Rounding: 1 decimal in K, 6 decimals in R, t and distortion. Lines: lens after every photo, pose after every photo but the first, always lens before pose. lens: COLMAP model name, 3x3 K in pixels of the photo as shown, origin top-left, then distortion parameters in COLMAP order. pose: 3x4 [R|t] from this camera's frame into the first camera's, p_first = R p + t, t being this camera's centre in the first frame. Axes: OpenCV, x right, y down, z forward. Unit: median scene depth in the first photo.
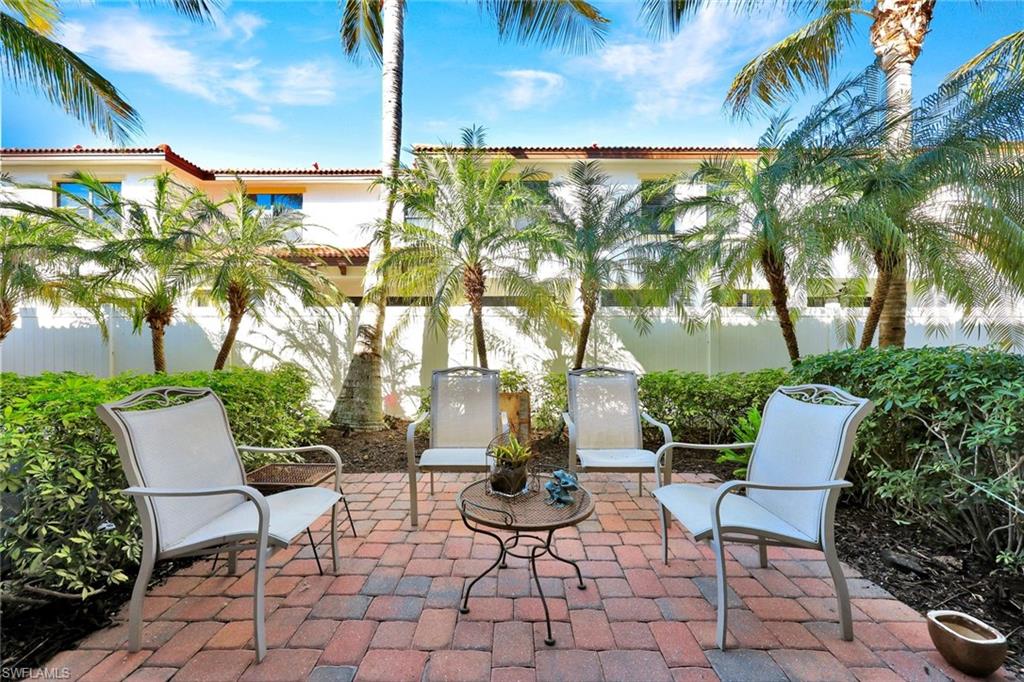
lens RADIAL K [[409.7, 0, 519.0], [0, 409.7, 342.2], [0, 0, 1]] dist [0.004079, -0.001285]
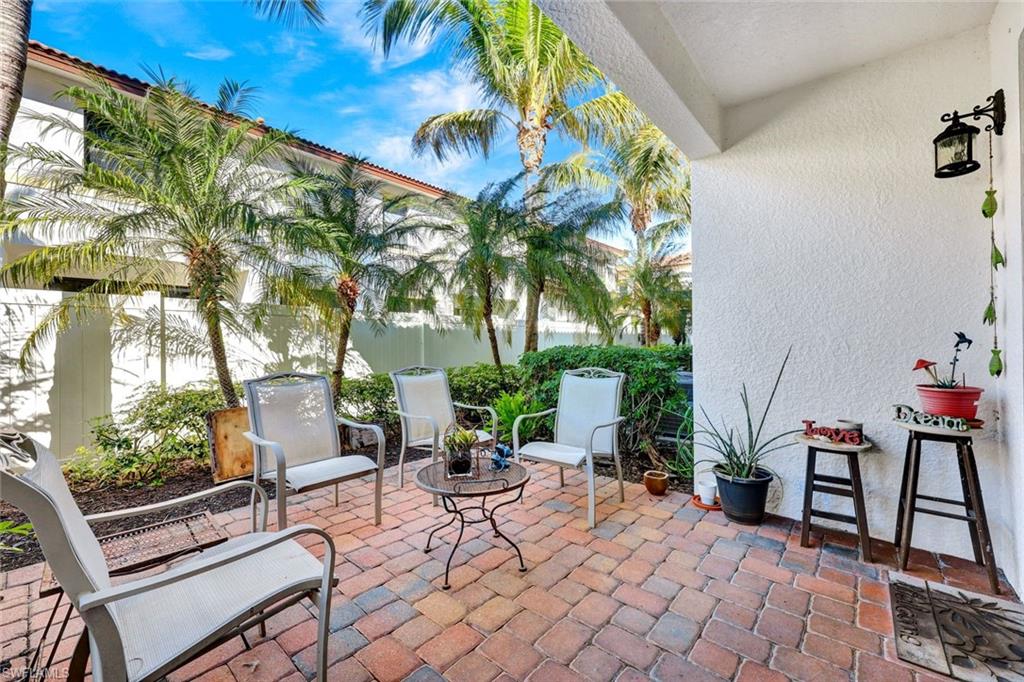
lens RADIAL K [[409.7, 0, 503.1], [0, 409.7, 339.5], [0, 0, 1]] dist [0.004079, -0.001285]
pose [[0.662500, 0.001635, 0.749060, -0.264169], [0.006026, 0.999954, -0.007511, -0.001379], [-0.749038, 0.009490, 0.662459, 0.044983]]
